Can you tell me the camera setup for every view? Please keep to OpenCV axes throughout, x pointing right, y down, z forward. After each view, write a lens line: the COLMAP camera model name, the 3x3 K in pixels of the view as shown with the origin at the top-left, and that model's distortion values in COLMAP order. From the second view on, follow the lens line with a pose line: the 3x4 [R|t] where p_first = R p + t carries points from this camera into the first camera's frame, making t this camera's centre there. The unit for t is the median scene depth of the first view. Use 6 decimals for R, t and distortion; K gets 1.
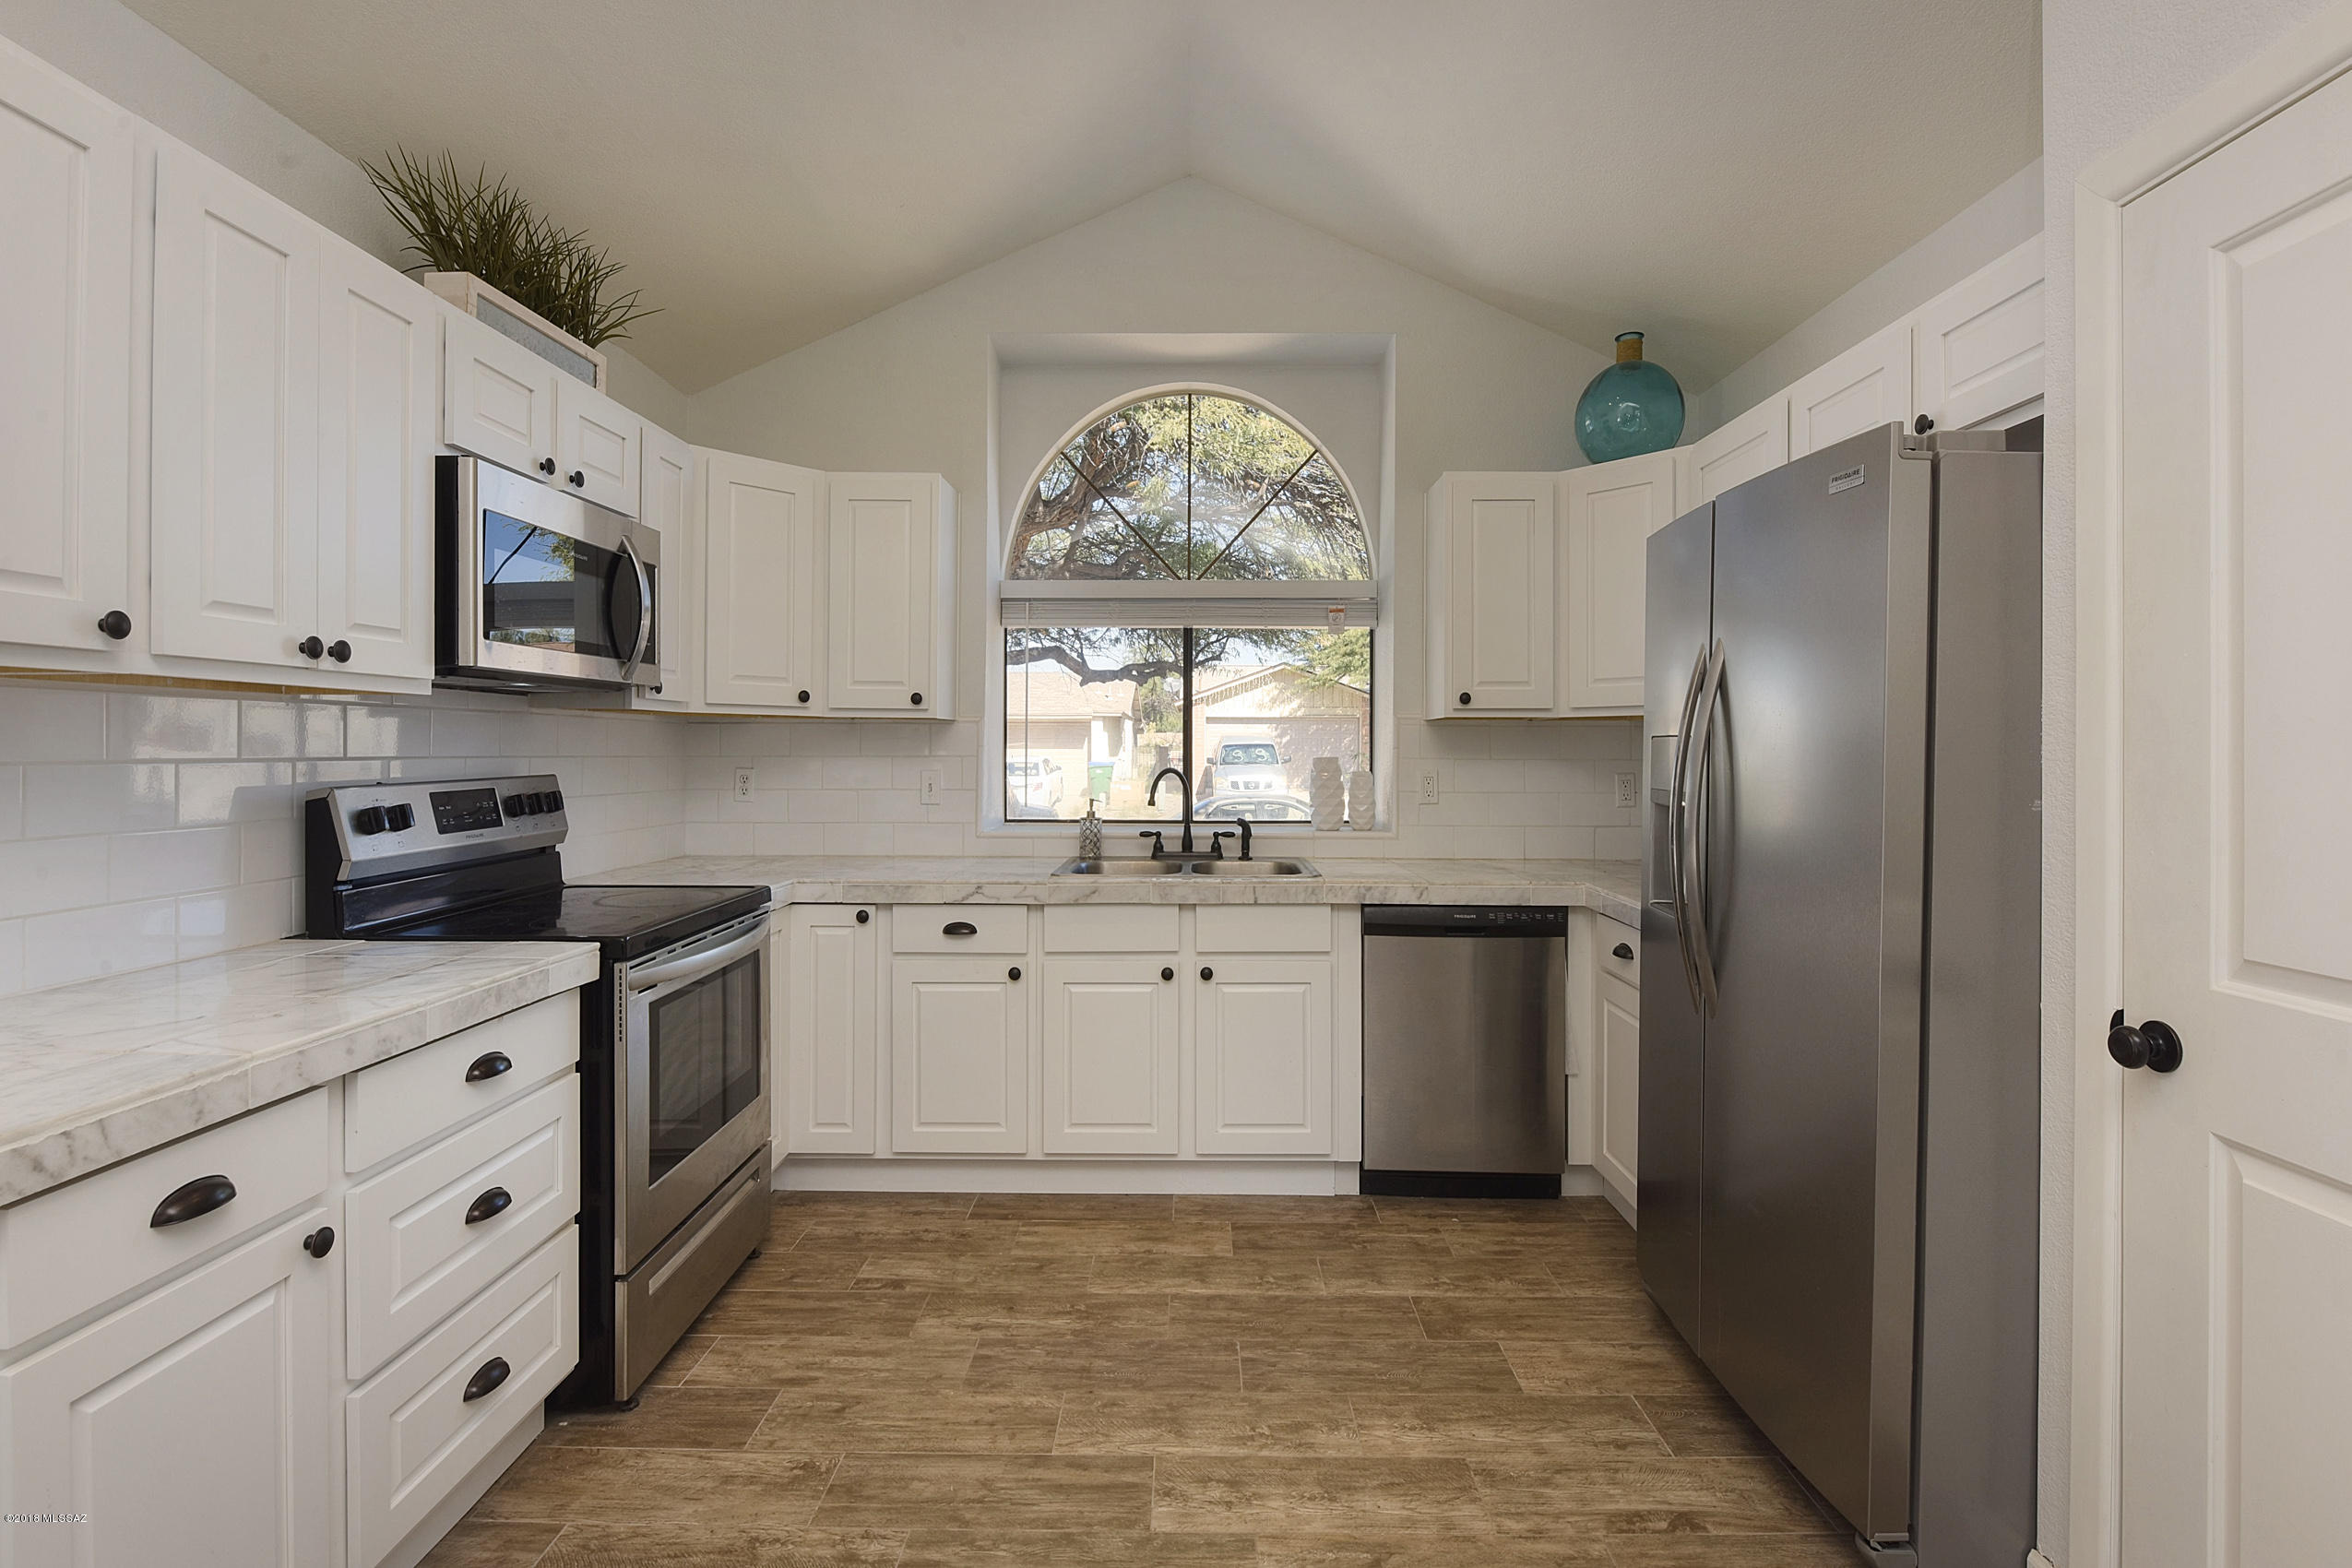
lens RADIAL K [[1068.0, 0, 1195.9], [0, 1068.0, 746.9], [0, 0, 1]] dist [0.002687, -0.010718]
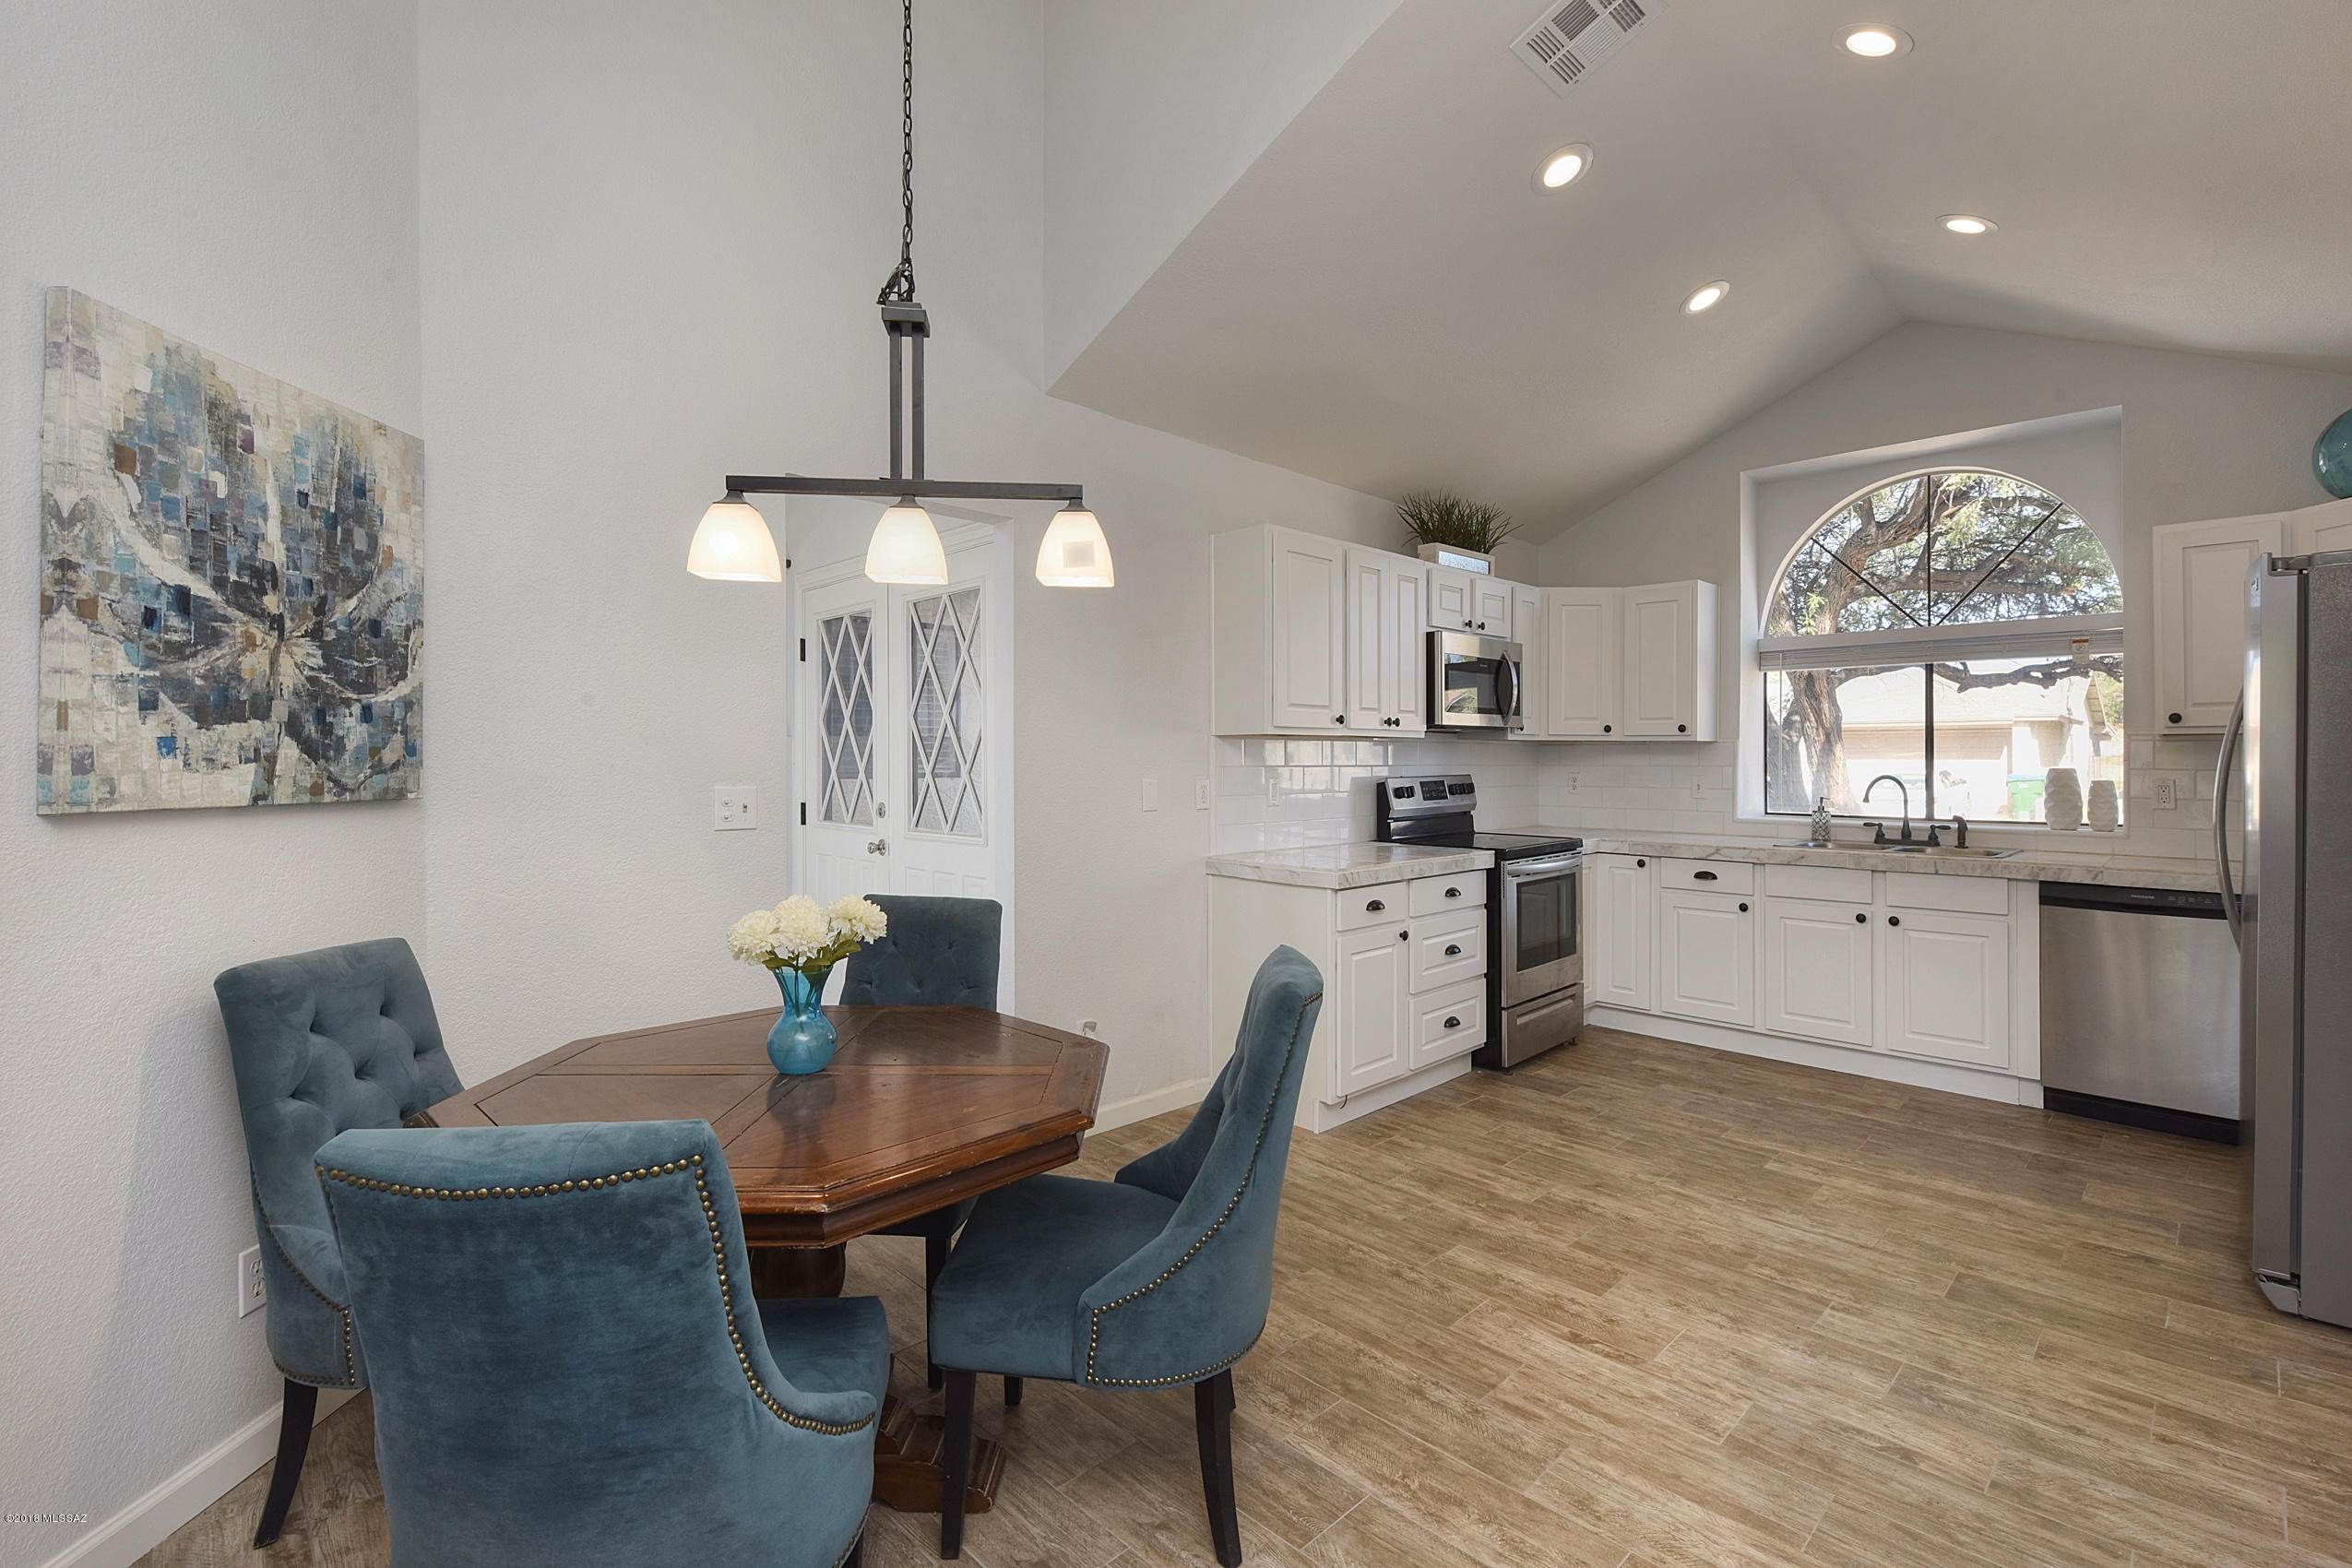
lens RADIAL K [[1066.5, 0, 1109.7], [0, 1066.5, 753.7], [0, 0, 1]] dist [0.001650, -0.011194]
pose [[0.665701, -0.005045, -0.746201, 0.427783], [0.002524, 0.999987, -0.004509, -0.004744], [0.746214, 0.001118, 0.665705, -0.814906]]
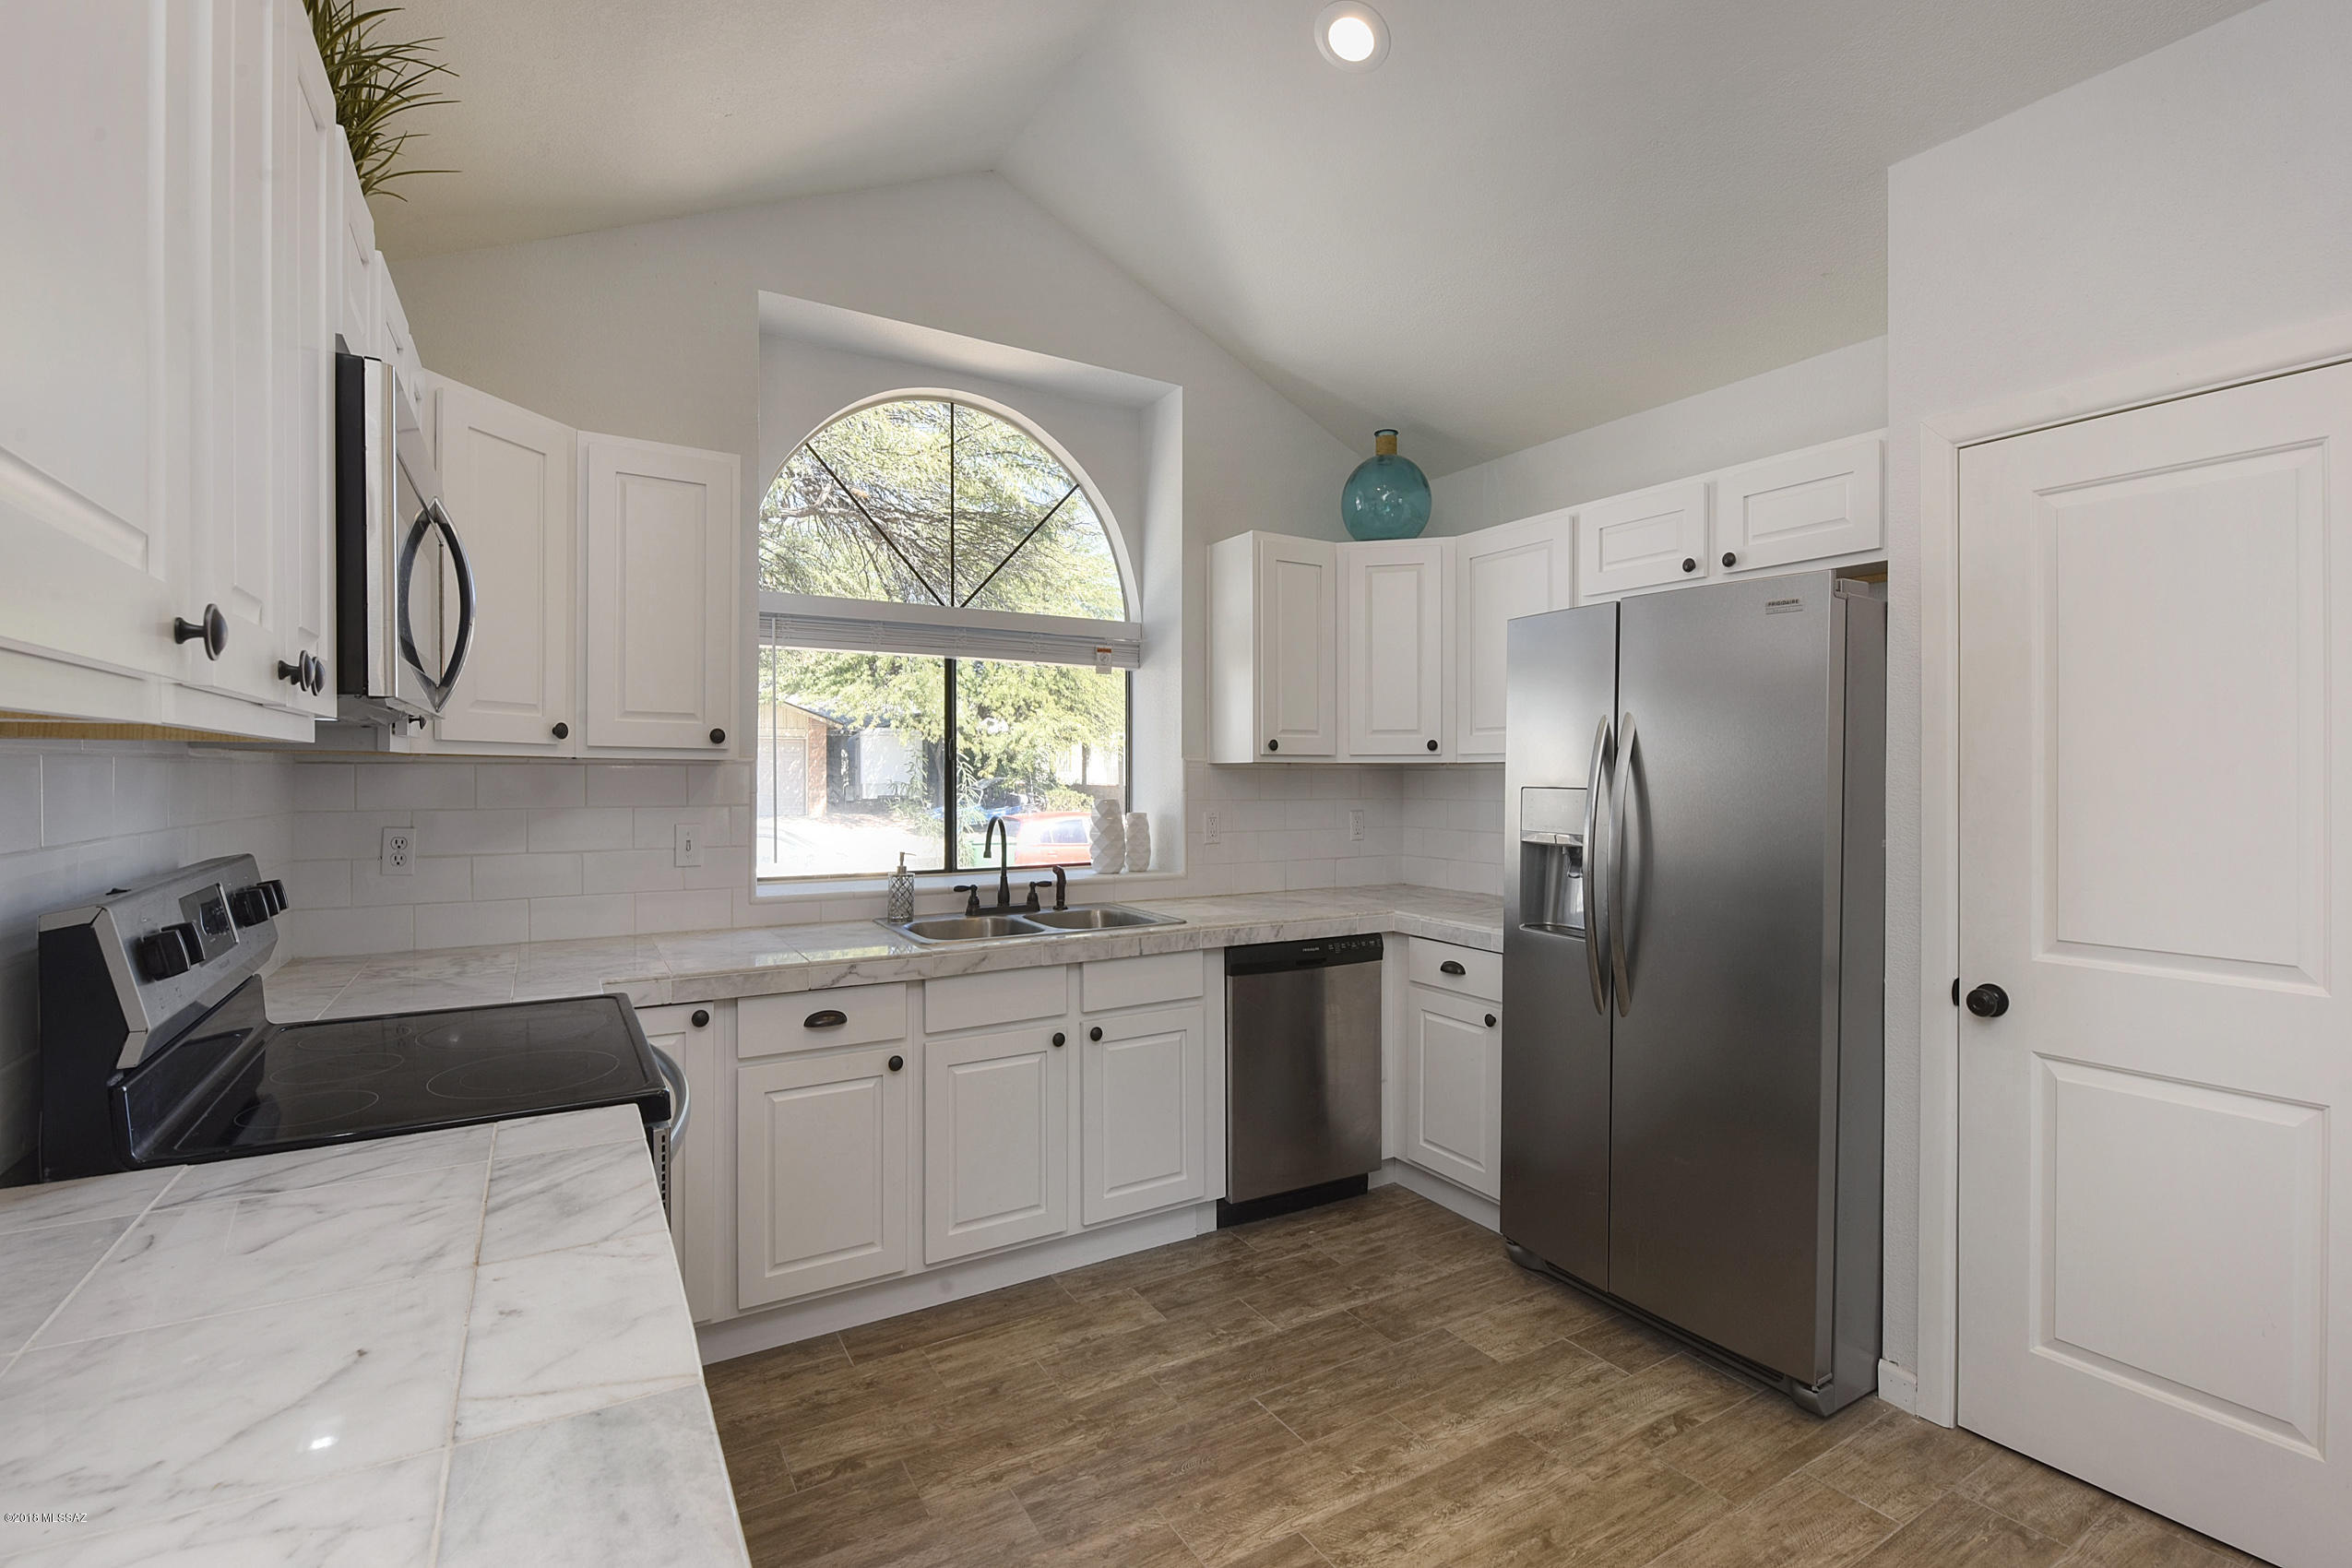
lens RADIAL K [[1077.6, 0, 1184.1], [0, 1077.6, 770.6], [0, 0, 1]] dist [0.003918, -0.009836]
pose [[0.844770, 0.000357, 0.535130, -0.507578], [-0.002445, 0.999992, 0.003192, -0.029411], [-0.535124, -0.004005, 0.844764, 0.172405]]
